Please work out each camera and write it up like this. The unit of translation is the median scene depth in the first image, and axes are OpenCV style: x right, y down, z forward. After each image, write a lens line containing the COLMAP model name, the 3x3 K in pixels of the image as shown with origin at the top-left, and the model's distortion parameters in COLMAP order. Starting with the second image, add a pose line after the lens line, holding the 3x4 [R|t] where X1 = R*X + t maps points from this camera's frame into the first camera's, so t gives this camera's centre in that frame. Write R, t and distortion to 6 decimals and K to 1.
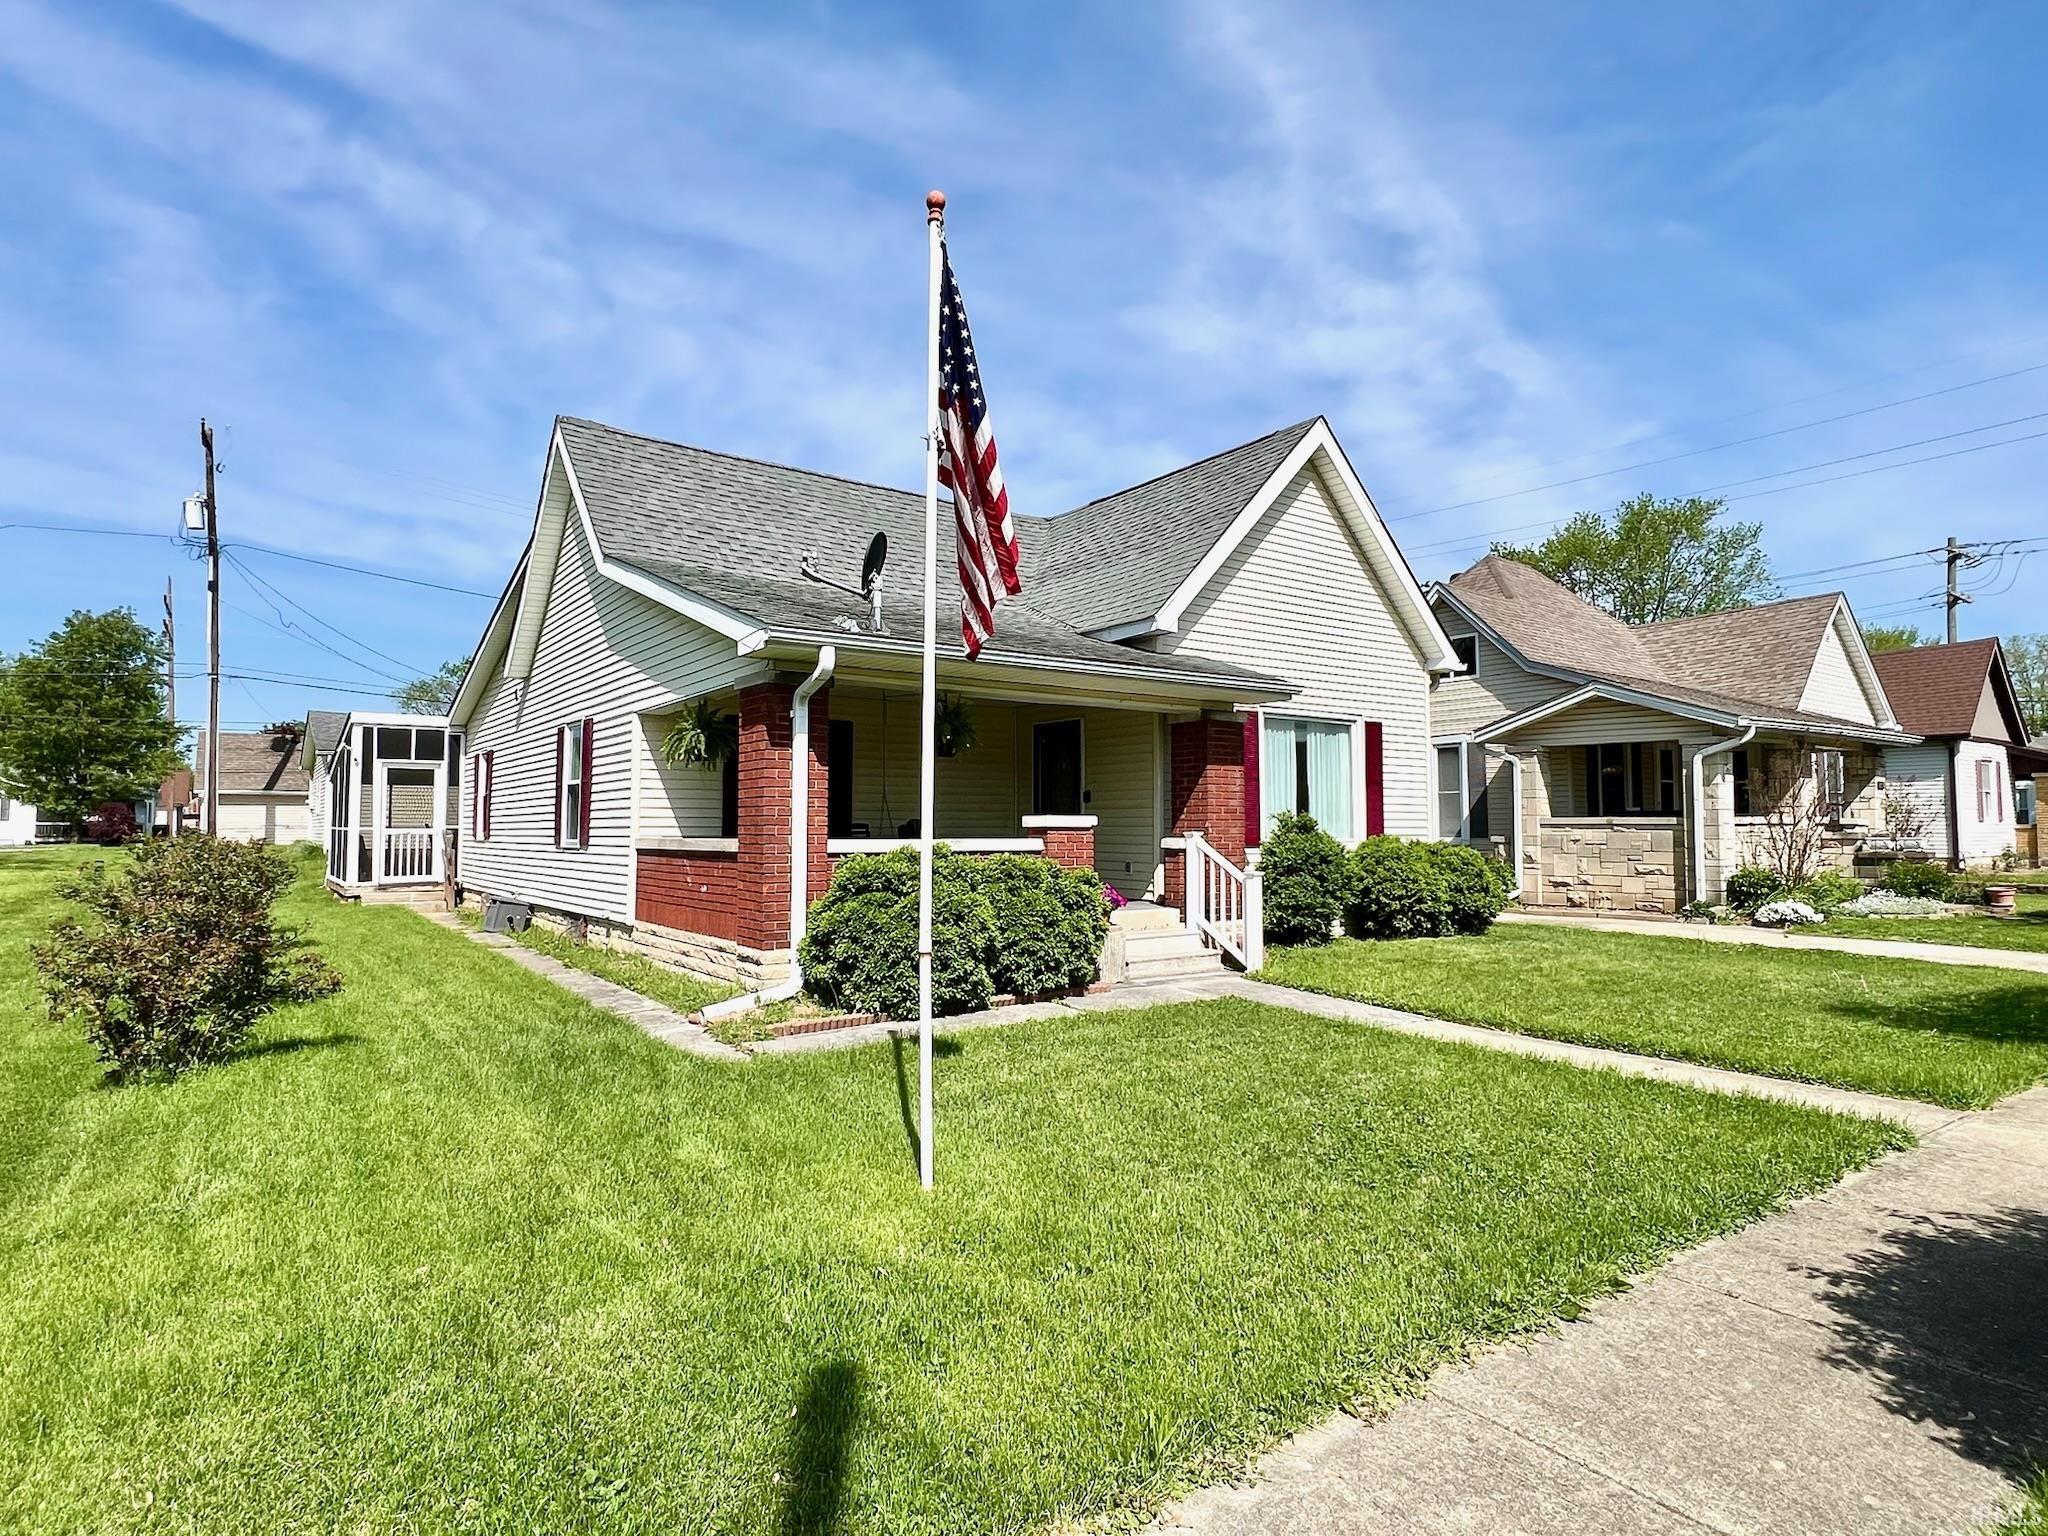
lens RADIAL K [[1126.7, 0, 1006.0], [0, 1126.7, 768.0], [0, 0, 1]] dist [0.001337, 0.000966]
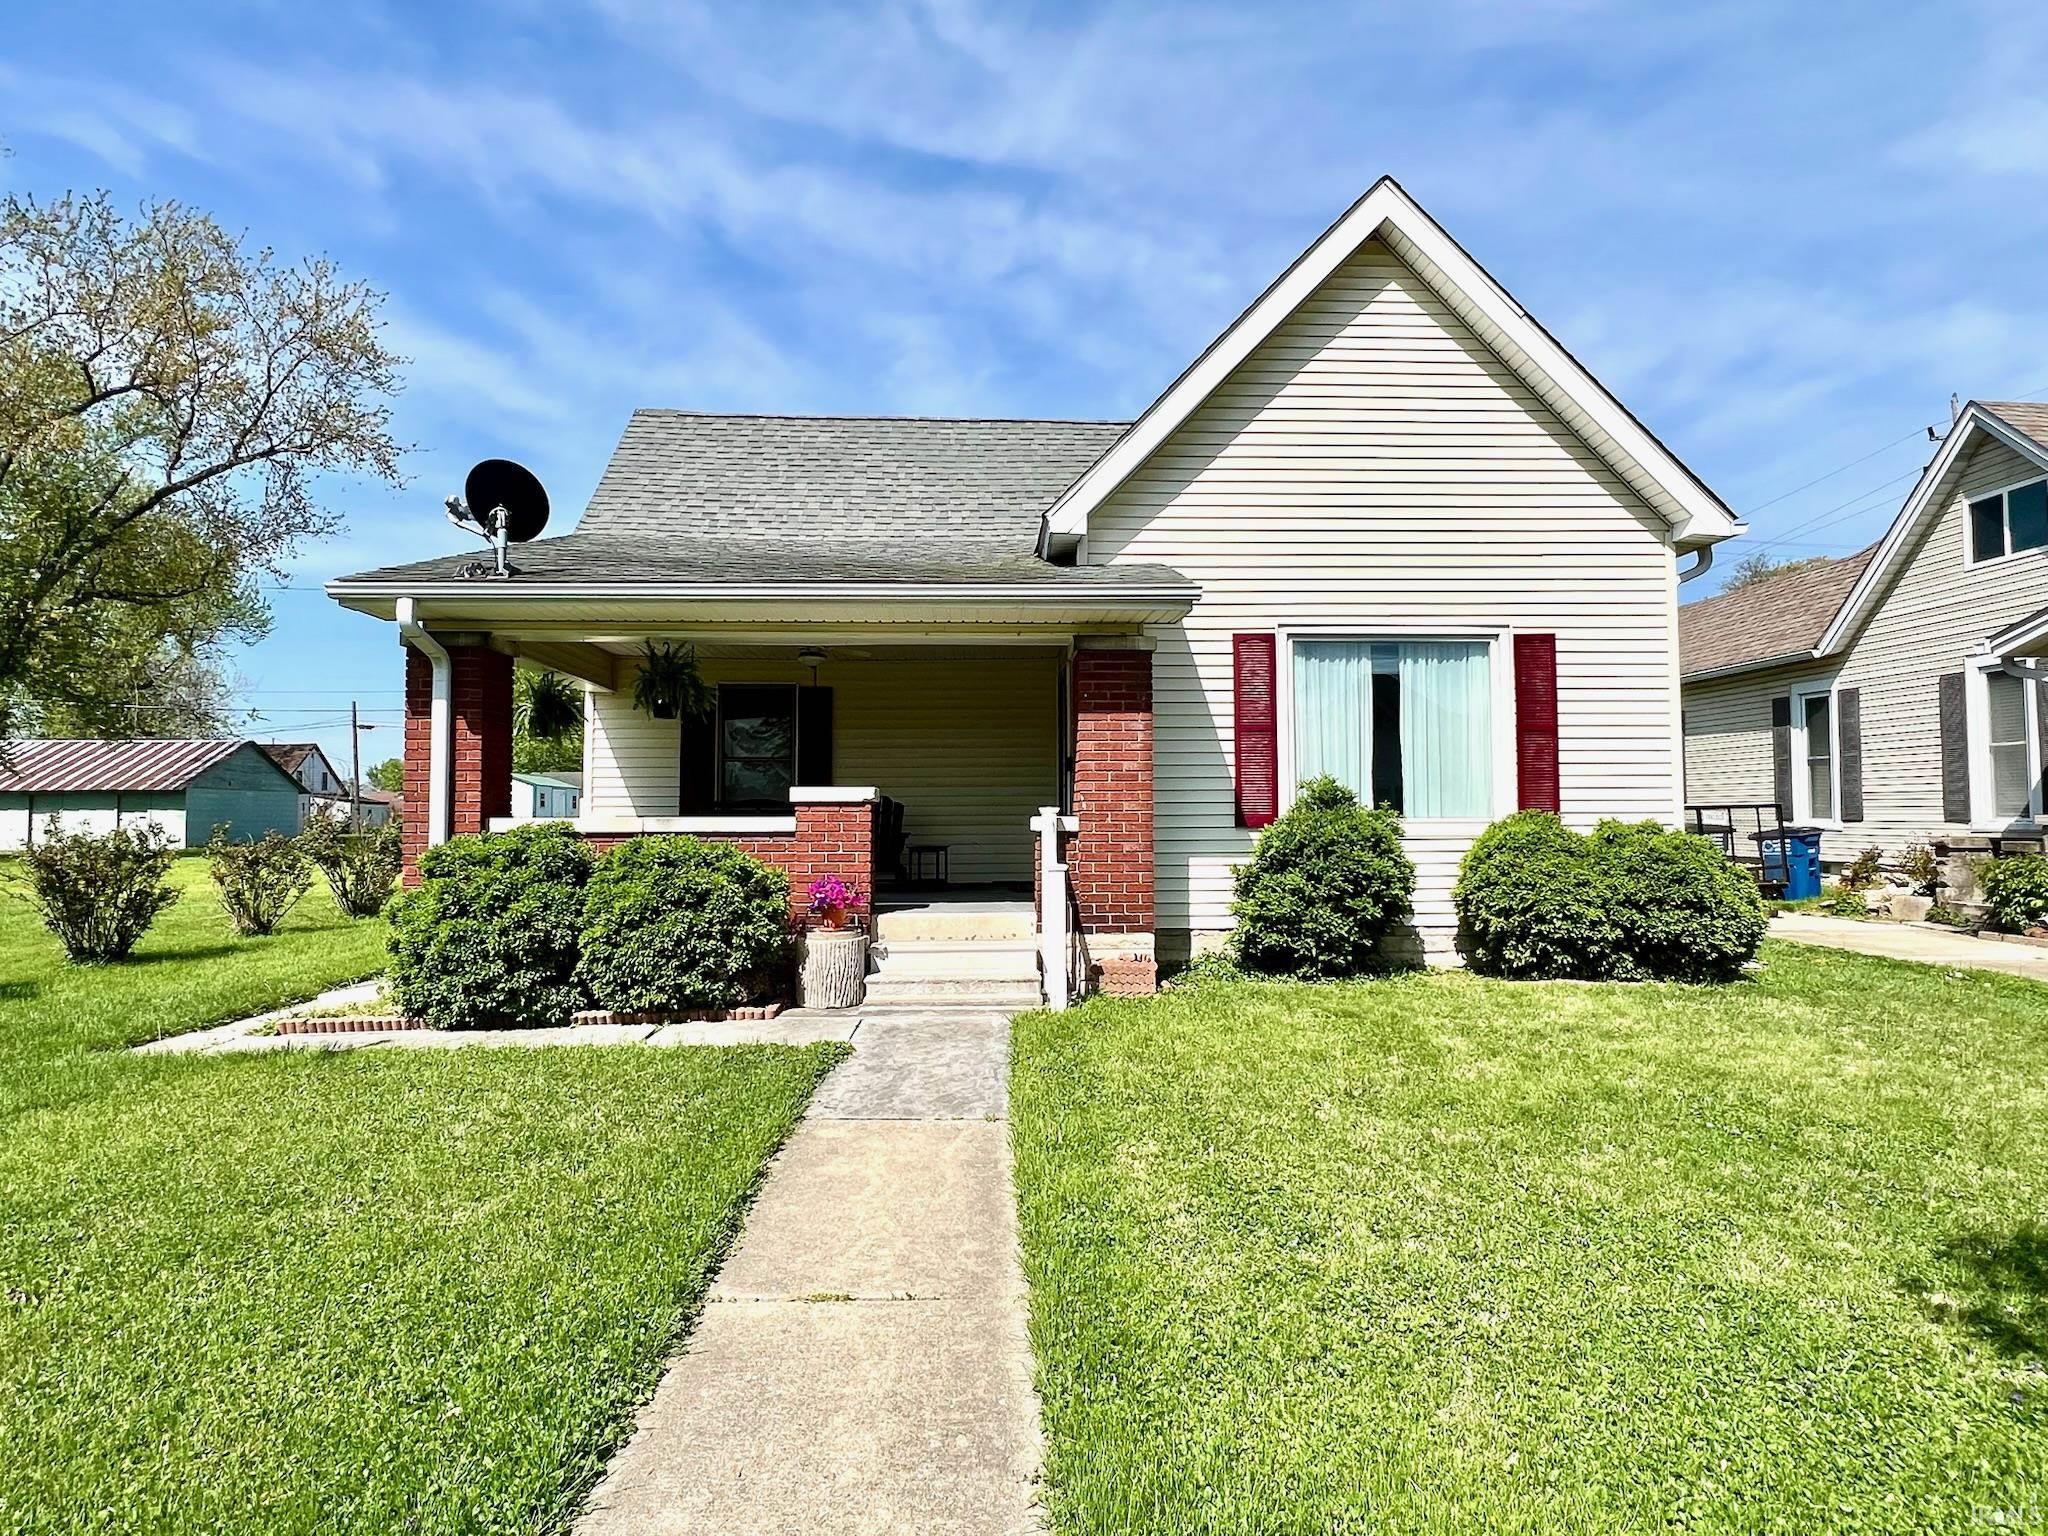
lens RADIAL K [[1126.7, 0, 1020.2], [0, 1126.7, 774.5], [0, 0, 1]] dist [0.001337, 0.000966]
pose [[0.838075, -0.023153, -0.545064, 0.435131], [0.033553, 0.999395, 0.009138, 0.022793], [0.544522, -0.025947, 0.838345, 0.311872]]
